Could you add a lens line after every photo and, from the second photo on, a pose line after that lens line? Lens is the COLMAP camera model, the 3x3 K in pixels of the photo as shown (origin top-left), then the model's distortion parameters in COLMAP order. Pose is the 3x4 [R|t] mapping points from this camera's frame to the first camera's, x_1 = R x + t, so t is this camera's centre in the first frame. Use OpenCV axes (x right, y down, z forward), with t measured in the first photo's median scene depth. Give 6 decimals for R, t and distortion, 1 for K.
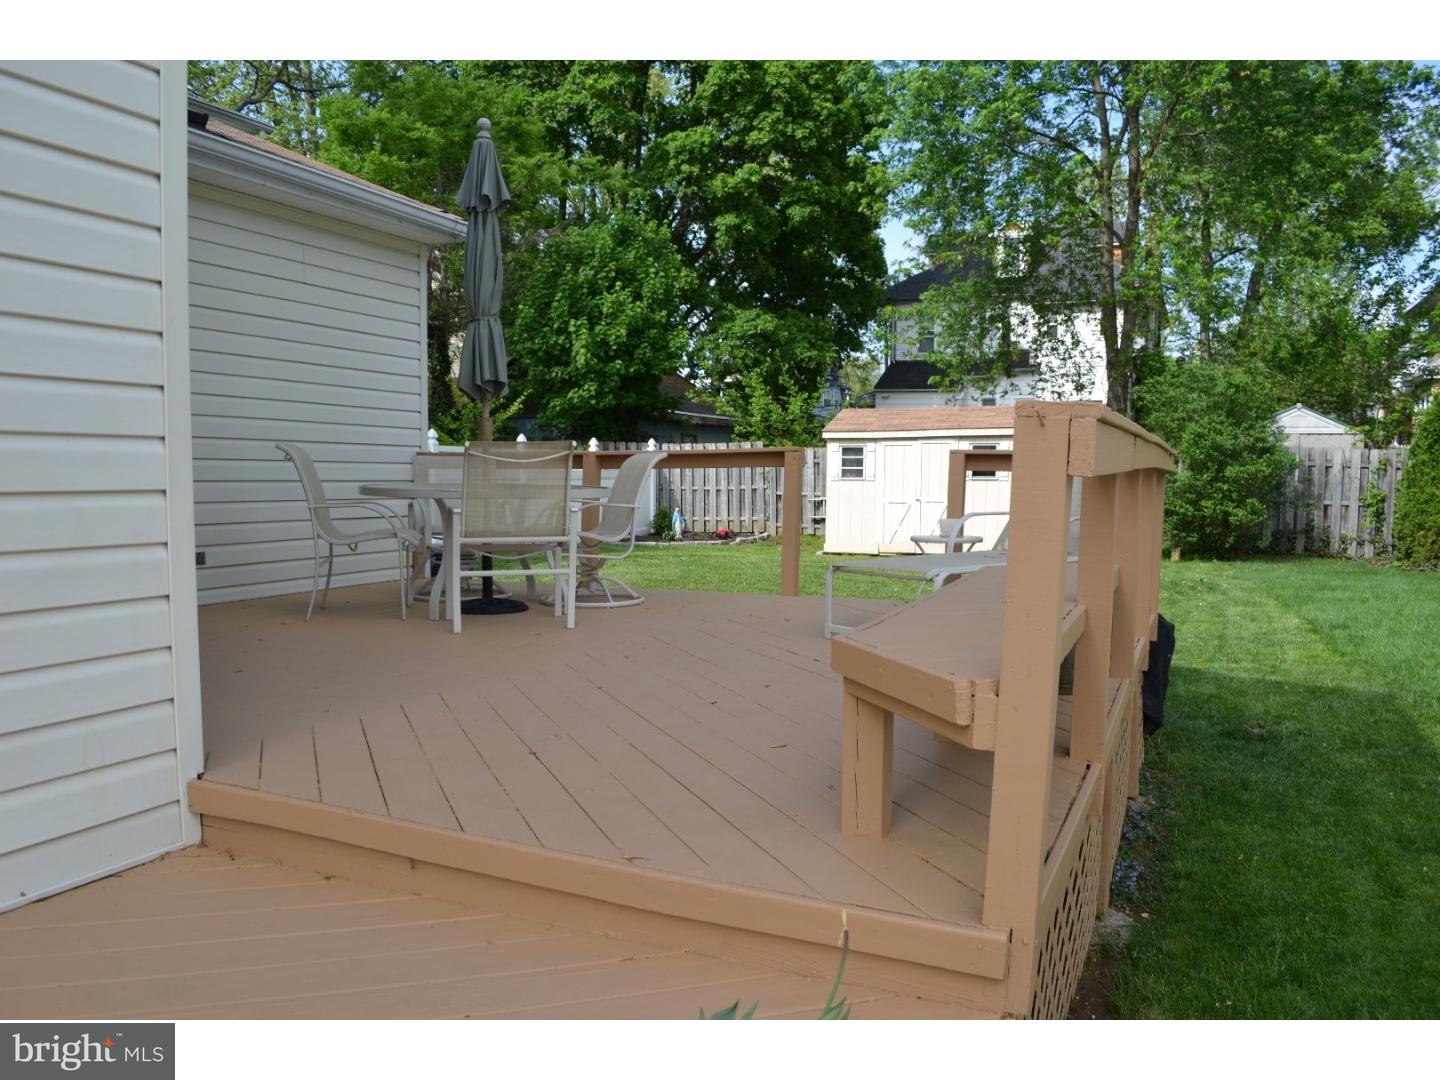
lens RADIAL K [[1186.9, 0, 709.8], [0, 1186.9, 554.8], [0, 0, 1]] dist [-0.088137, 0.018361]
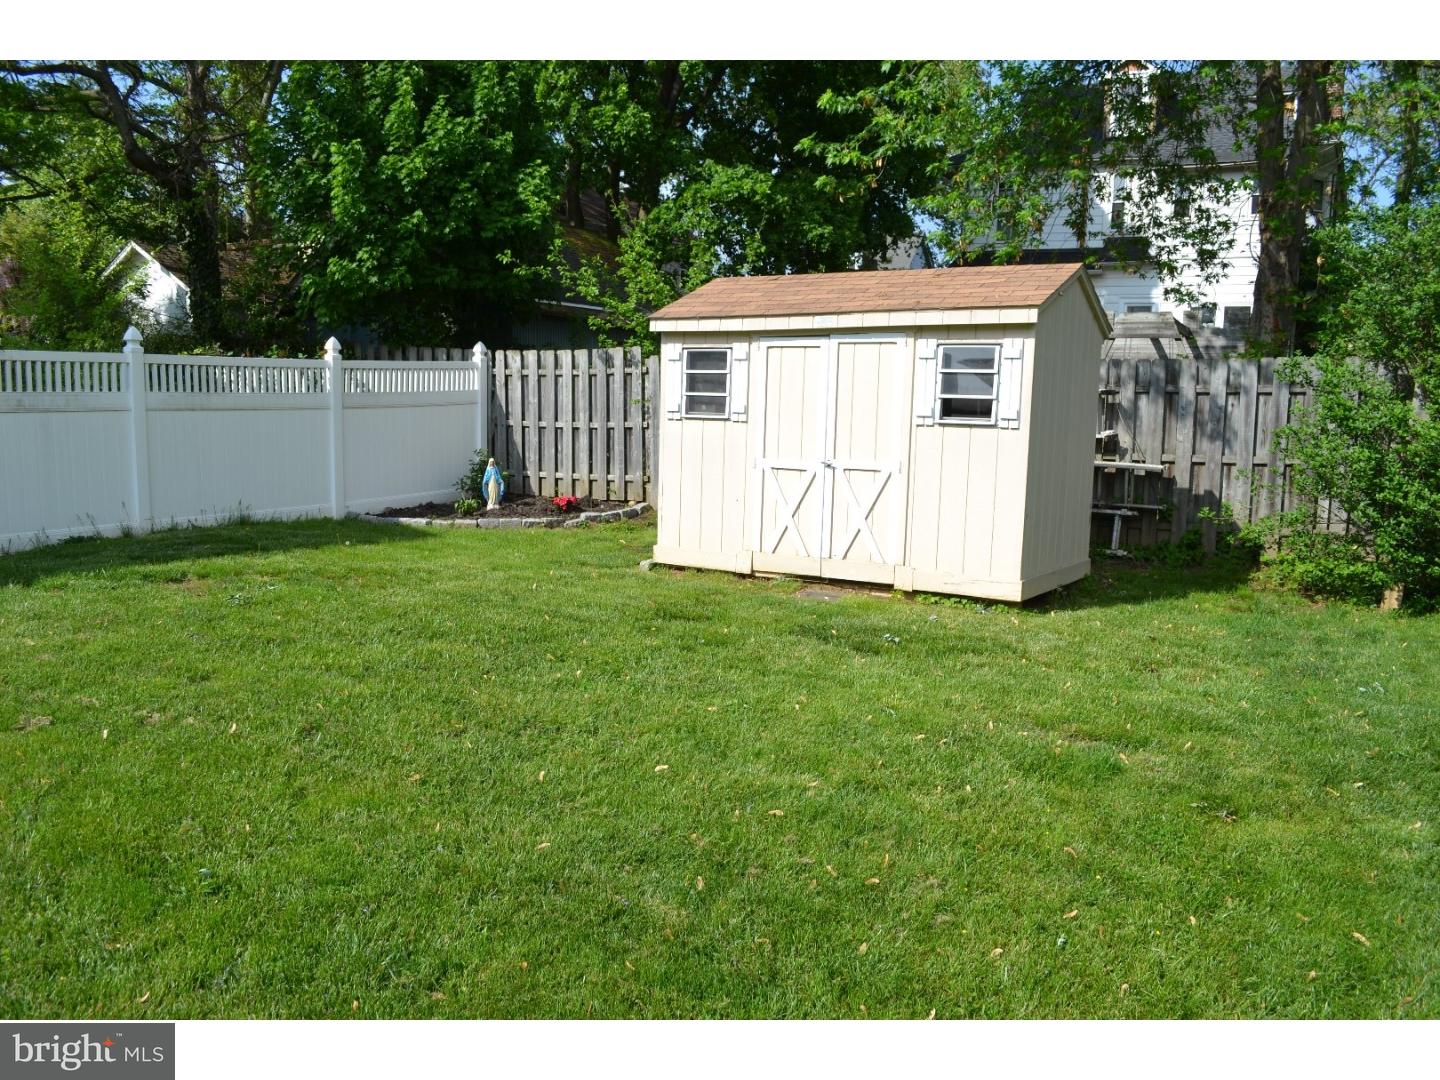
lens RADIAL K [[1186.9, 0, 709.8], [0, 1186.9, 554.8], [0, 0, 1]] dist [-0.088137, 0.018361]
pose [[0.993750, 0.031131, -0.107200, 0.143418], [-0.024390, 0.997675, 0.063630, -0.031381], [0.108932, -0.060618, 0.992199, 0.419237]]
